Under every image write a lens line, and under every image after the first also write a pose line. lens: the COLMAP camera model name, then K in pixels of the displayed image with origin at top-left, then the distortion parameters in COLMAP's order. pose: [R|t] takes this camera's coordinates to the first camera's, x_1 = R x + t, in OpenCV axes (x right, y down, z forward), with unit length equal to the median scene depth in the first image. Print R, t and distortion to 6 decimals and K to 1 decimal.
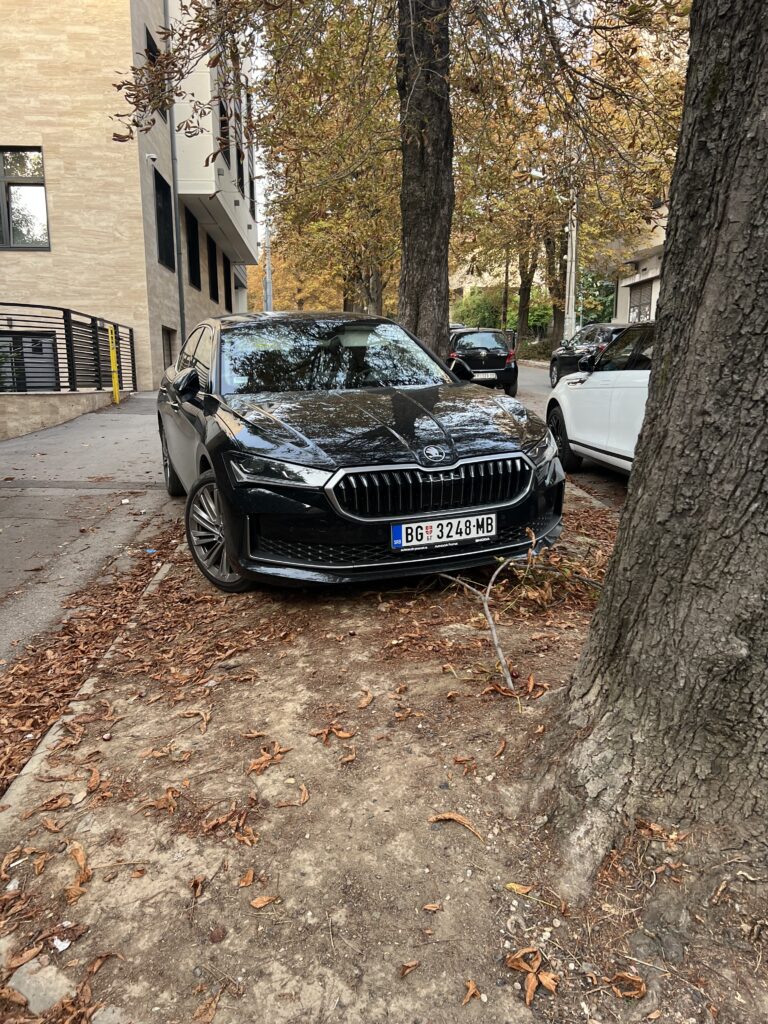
lens RADIAL K [[797.1, 0, 384.0], [0, 797.1, 512.0], [0, 0, 1]] dist [0.038638, -0.049762]
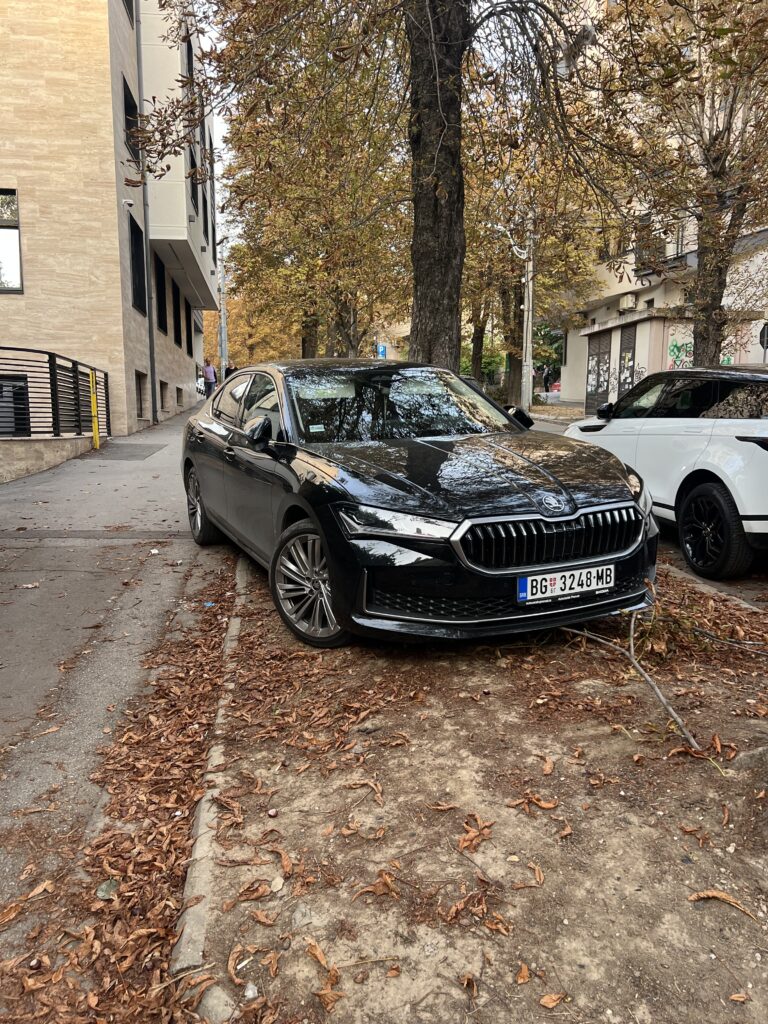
lens RADIAL K [[797.1, 0, 384.0], [0, 797.1, 512.0], [0, 0, 1]] dist [0.038638, -0.049762]
pose [[0.997481, -0.005073, 0.070746, -0.213120], [0.008912, 0.998498, -0.054063, -0.011728], [-0.070365, 0.054557, 0.996028, 0.037498]]
